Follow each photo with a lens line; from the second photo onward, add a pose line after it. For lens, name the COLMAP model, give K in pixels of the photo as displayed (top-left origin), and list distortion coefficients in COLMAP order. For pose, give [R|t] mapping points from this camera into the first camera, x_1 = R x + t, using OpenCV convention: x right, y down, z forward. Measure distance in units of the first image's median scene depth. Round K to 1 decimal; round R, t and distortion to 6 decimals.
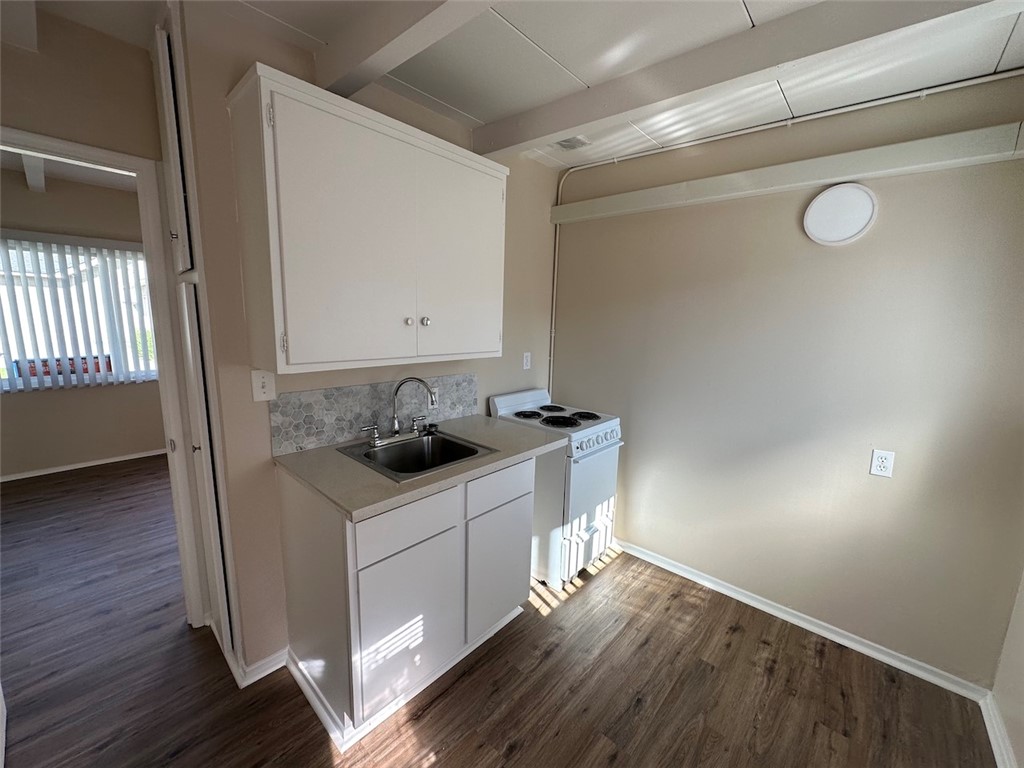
lens RADIAL K [[406.5, 0, 512.0], [0, 406.5, 384.0], [0, 0, 1]] dist [-0.000293, 0.000268]
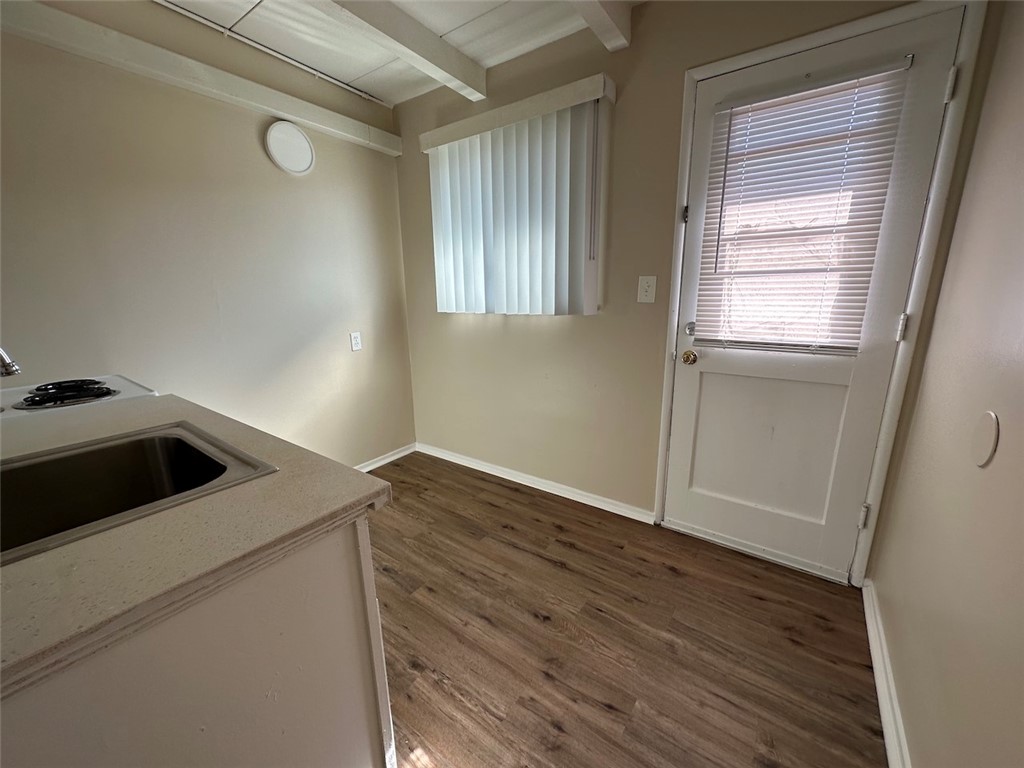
lens RADIAL K [[406.5, 0, 512.0], [0, 406.5, 384.0], [0, 0, 1]] dist [-0.000293, 0.000268]
pose [[-0.113866, -0.255322, 0.960128, -0.654235], [0.174858, 0.946177, 0.272349, 0.038934], [-0.977987, 0.198898, -0.063093, 0.592046]]
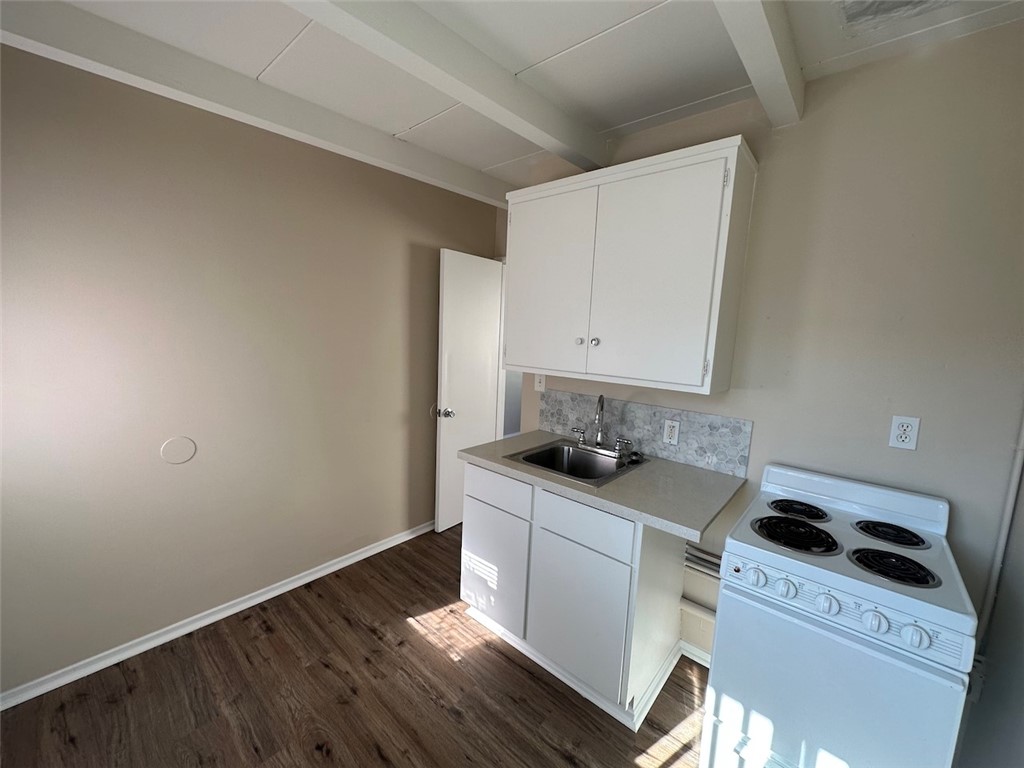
lens RADIAL K [[406.5, 0, 512.0], [0, 406.5, 384.0], [0, 0, 1]] dist [-0.000293, 0.000268]
pose [[0.023855, 0.104237, -0.994266, 0.856776], [-0.203230, 0.974288, 0.097266, -0.106477], [0.978840, 0.199744, 0.044426, 0.768036]]
